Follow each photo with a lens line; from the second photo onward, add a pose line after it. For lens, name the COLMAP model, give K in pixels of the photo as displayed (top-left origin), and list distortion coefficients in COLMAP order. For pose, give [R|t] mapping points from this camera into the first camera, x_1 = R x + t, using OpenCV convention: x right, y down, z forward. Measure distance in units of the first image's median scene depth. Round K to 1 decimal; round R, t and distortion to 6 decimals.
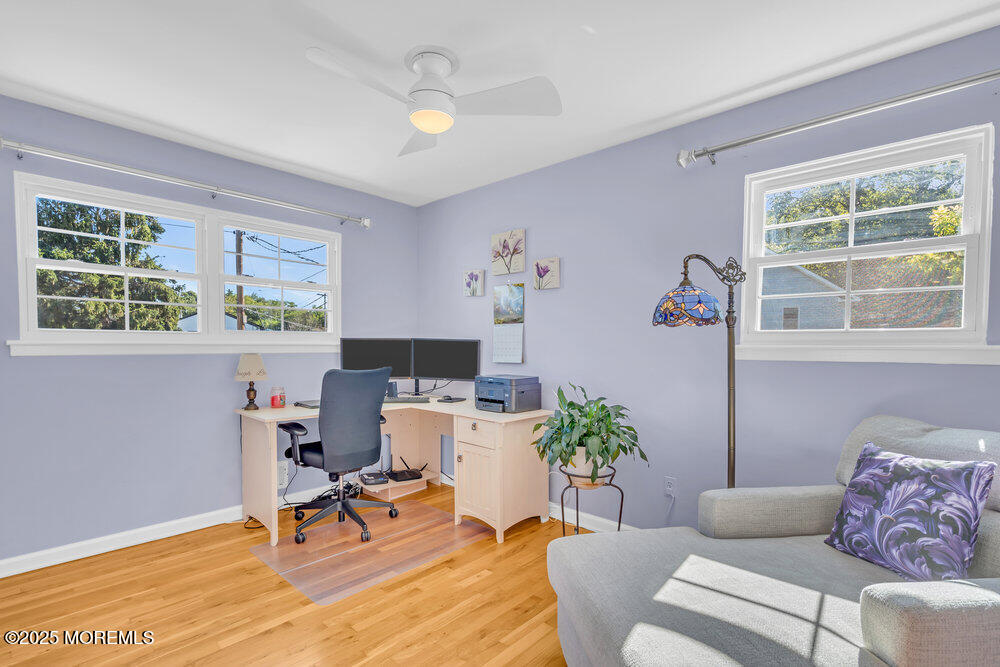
lens RADIAL K [[469.4, 0, 499.2], [0, 469.4, 358.2], [0, 0, 1]] dist [0.003576, 0.000486]
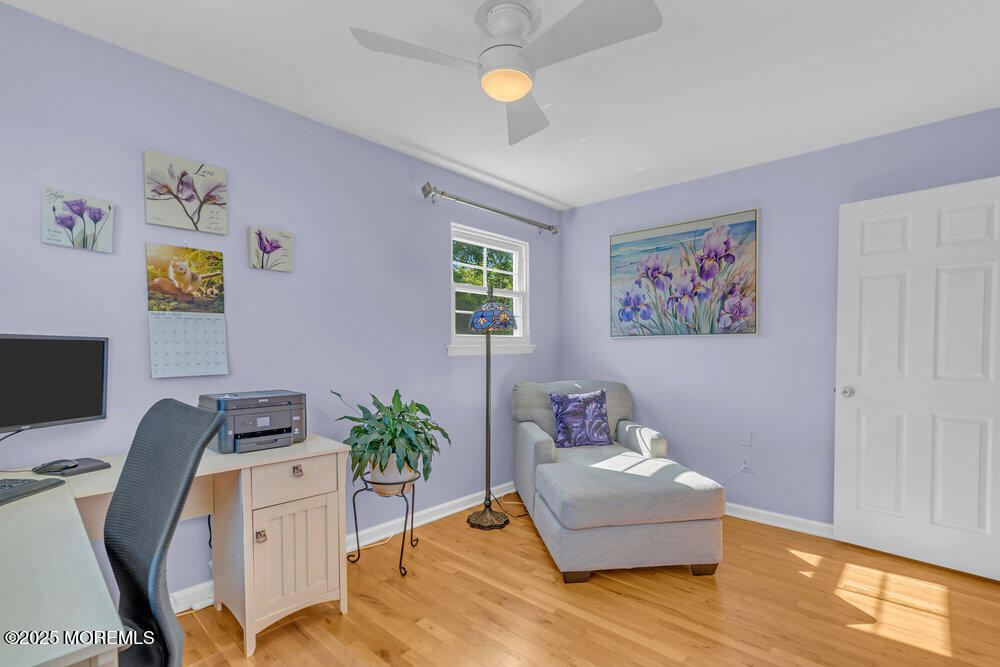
lens RADIAL K [[469.4, 0, 499.2], [0, 469.4, 358.2], [0, 0, 1]] dist [0.003576, 0.000486]
pose [[-0.003581, -0.026188, 0.999651, -0.676785], [0.036537, 0.998986, 0.026302, -0.017385], [-0.999326, 0.036618, -0.002620, 0.689117]]
